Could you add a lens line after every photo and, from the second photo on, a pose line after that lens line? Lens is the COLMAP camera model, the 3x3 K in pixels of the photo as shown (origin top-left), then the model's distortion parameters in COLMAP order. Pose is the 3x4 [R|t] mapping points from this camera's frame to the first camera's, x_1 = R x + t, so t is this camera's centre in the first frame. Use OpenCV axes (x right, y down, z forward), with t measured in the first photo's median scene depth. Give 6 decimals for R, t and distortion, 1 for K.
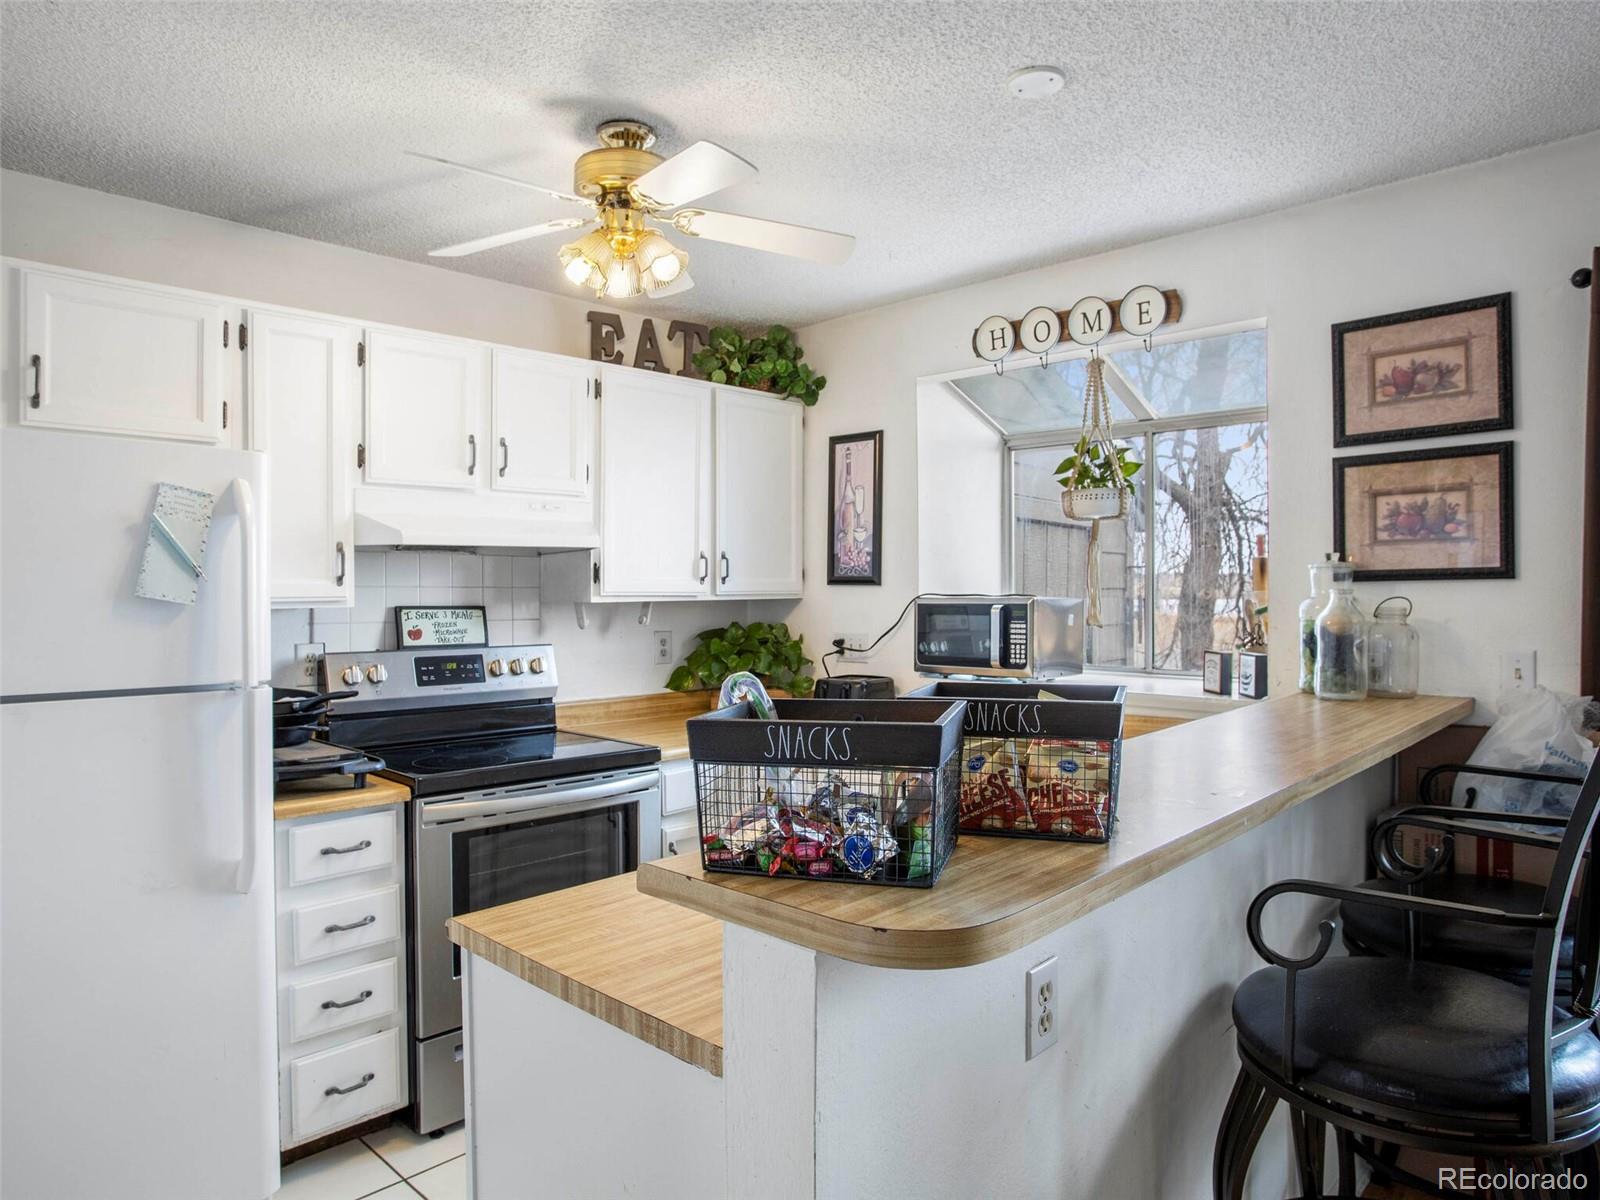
lens RADIAL K [[1008.8, 0, 790.4], [0, 1008.8, 591.5], [0, 0, 1]] dist [-0.068237, 0.024754]
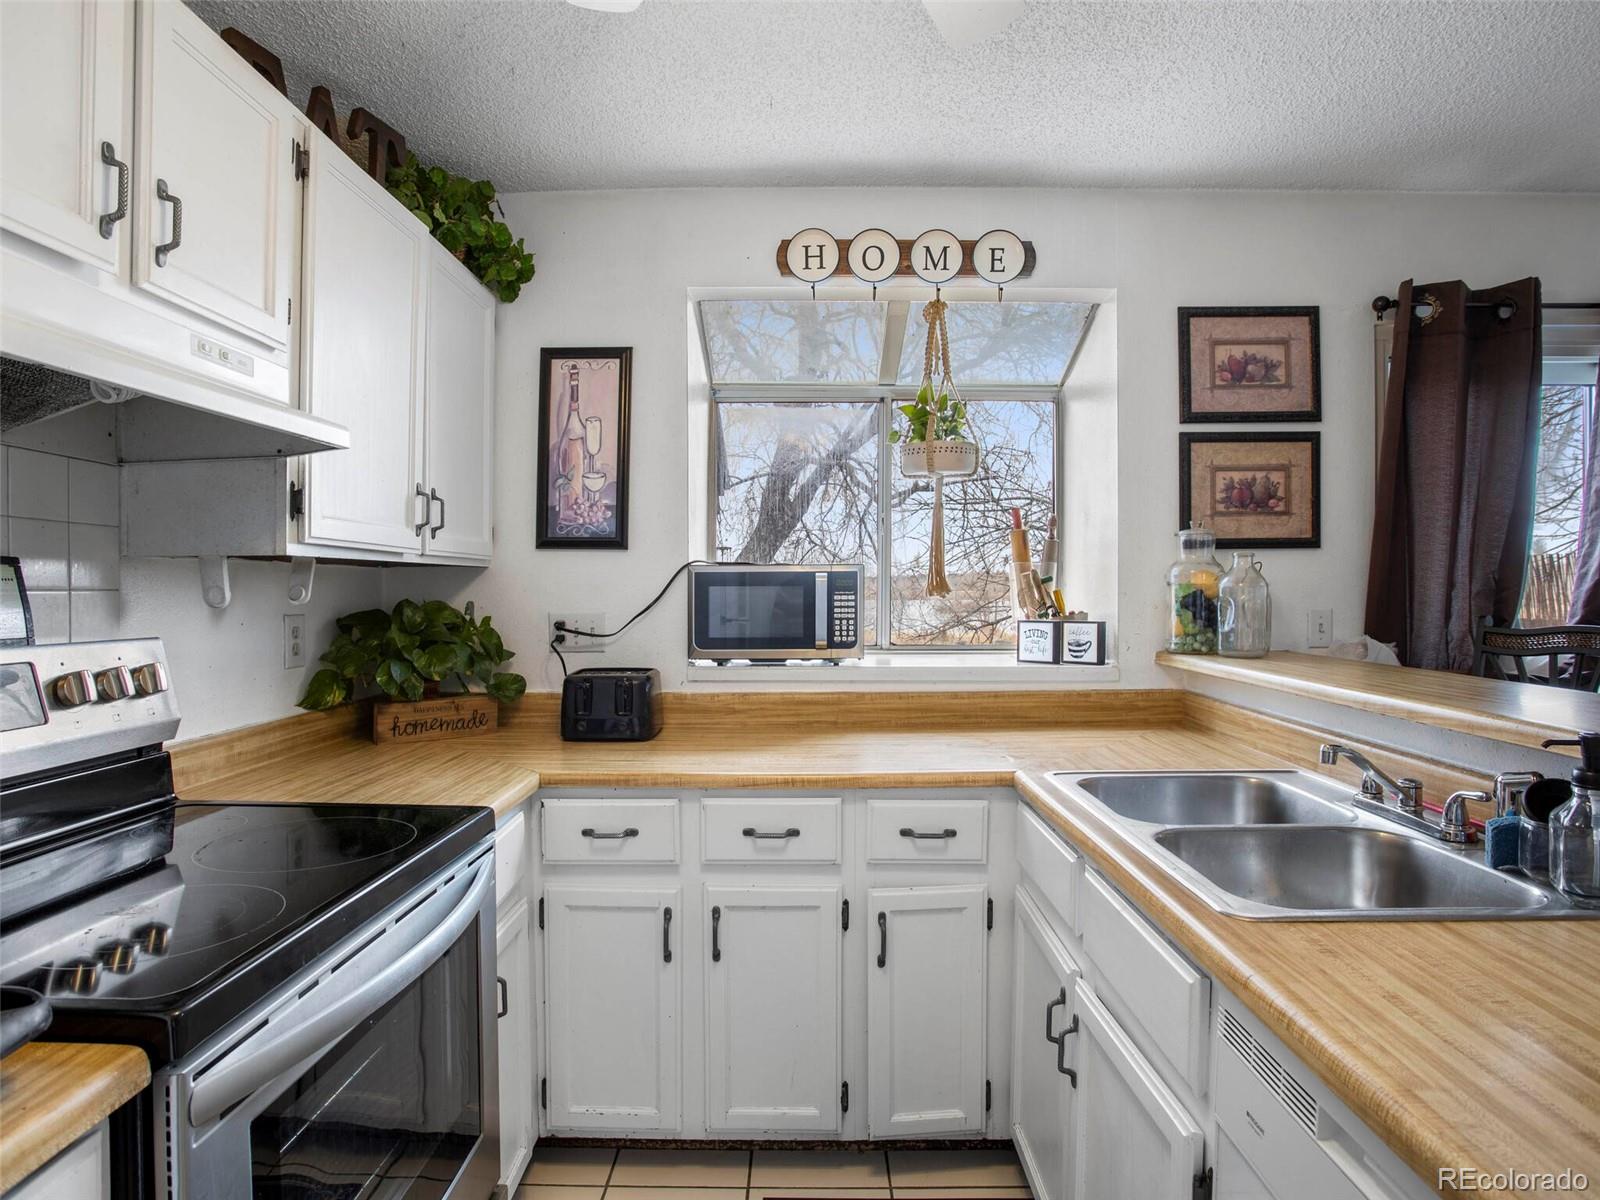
lens RADIAL K [[887.0, 0, 800.0], [0, 887.0, 600.0], [0, 0, 1]] dist [-0.077054, 0.025266]
pose [[0.728926, -0.004023, 0.684581, -0.328586], [-0.001560, 0.999970, 0.007538, 0.032244], [-0.684591, -0.006562, 0.728898, 0.503322]]
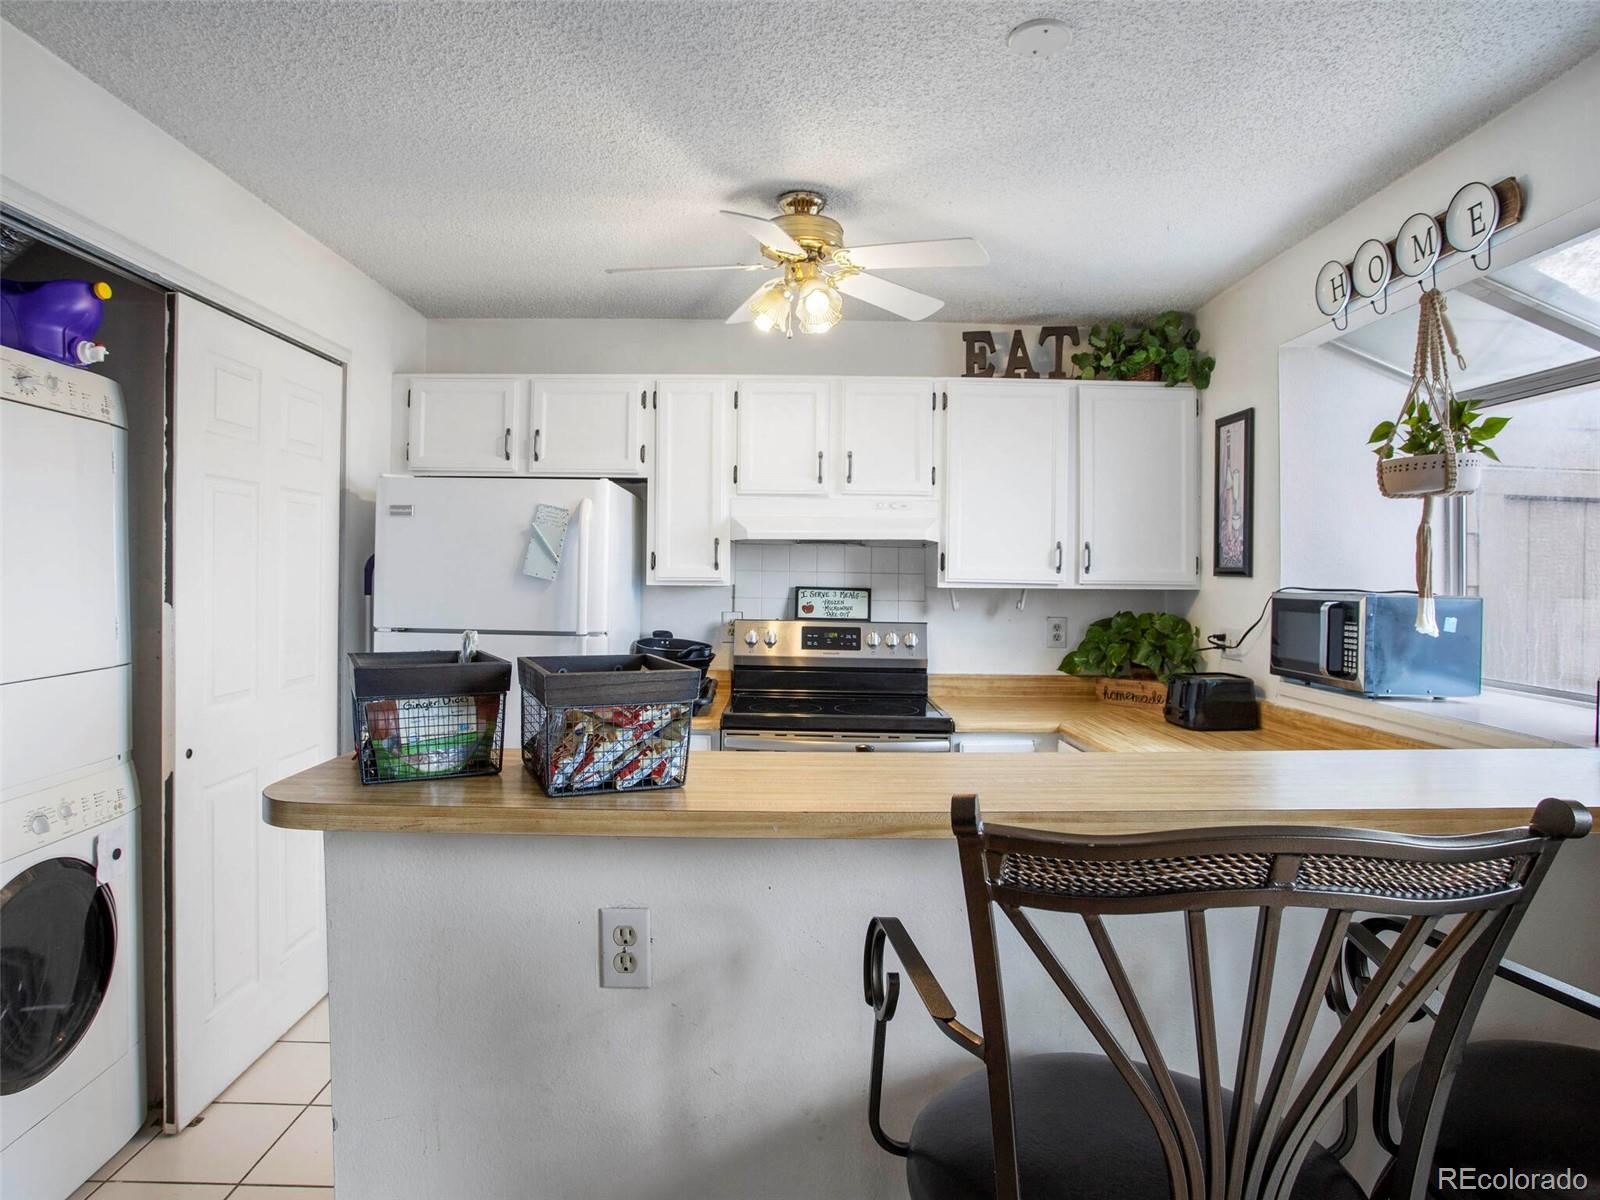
lens RADIAL K [[900.4, 0, 795.8], [0, 900.4, 576.5], [0, 0, 1]] dist [-0.100357, 0.045409]
pose [[0.700667, 0.015533, -0.713319, 0.439837], [-0.017838, 0.999832, 0.004250, -0.003363], [0.713265, 0.009746, 0.700827, 0.175298]]
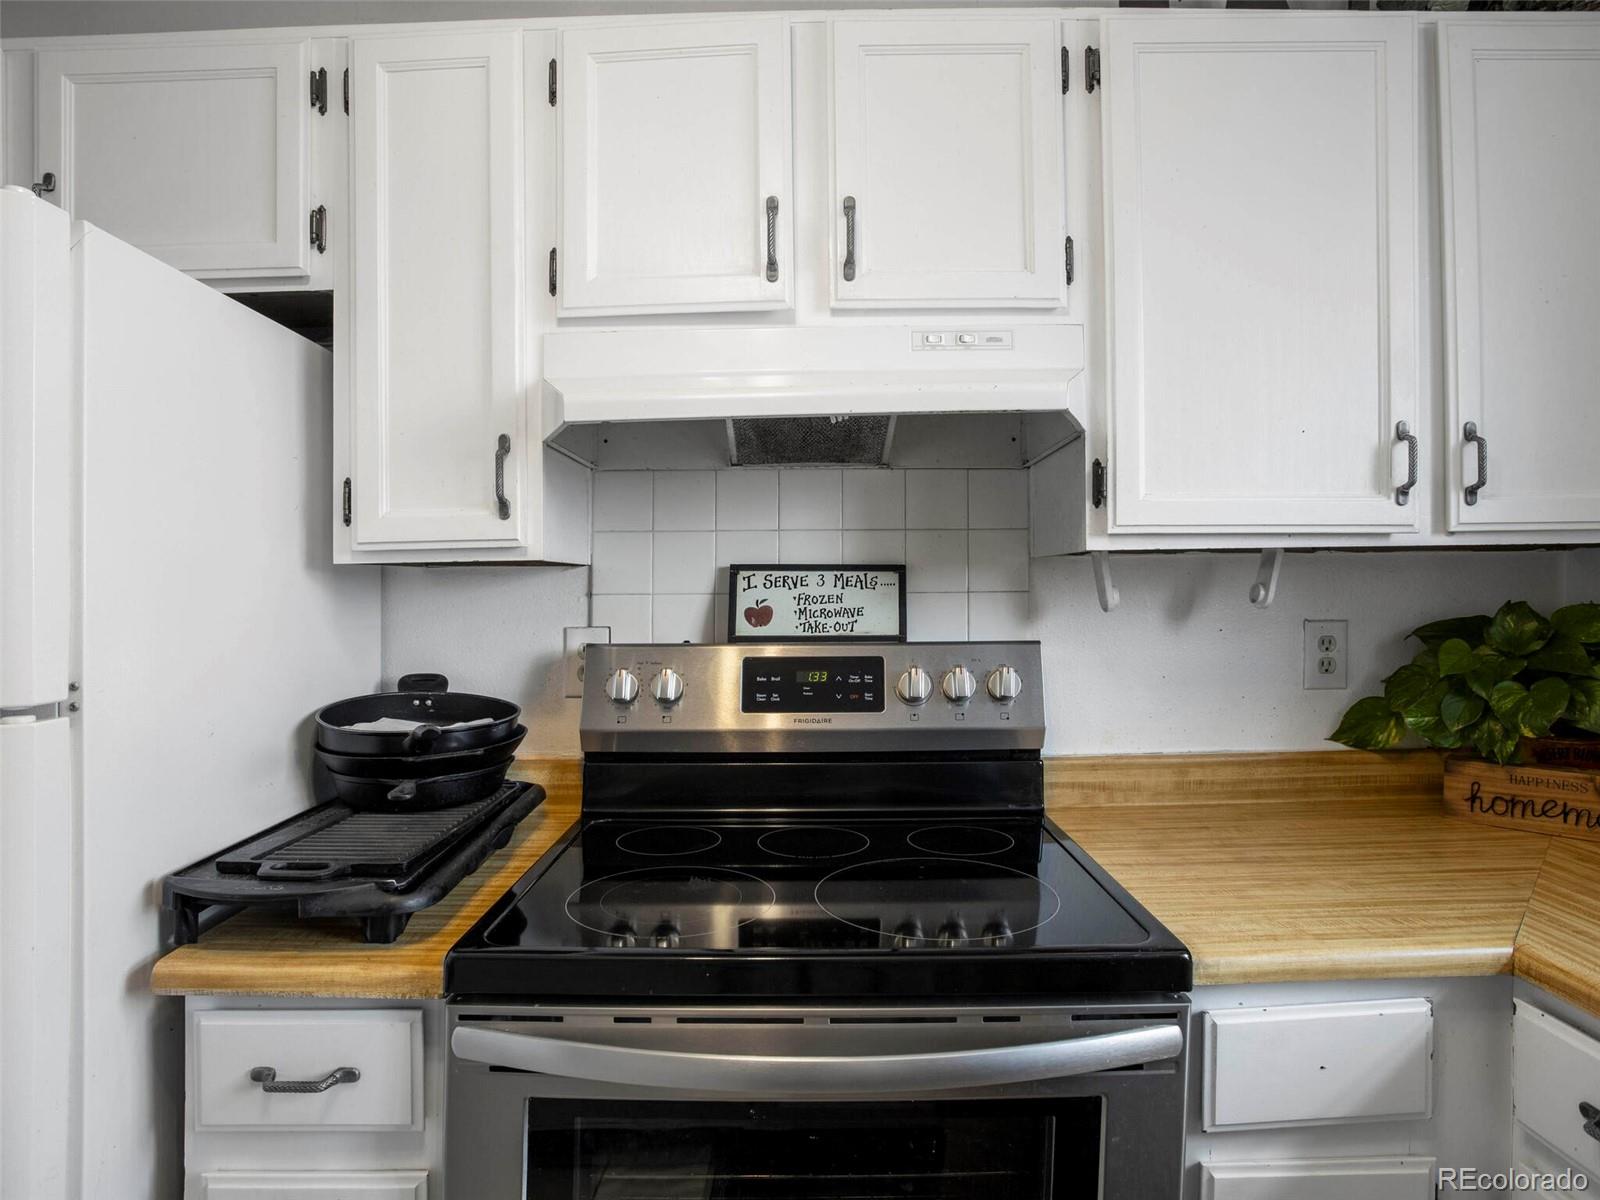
lens RADIAL K [[879.4, 0, 781.5], [0, 879.4, 595.3], [0, 0, 1]] dist [-0.067904, 0.023980]
pose [[0.695153, 0.001664, -0.718860, -0.017220], [0.008317, 0.999912, 0.010357, 0.026679], [0.718814, -0.013179, 0.695078, 0.670270]]
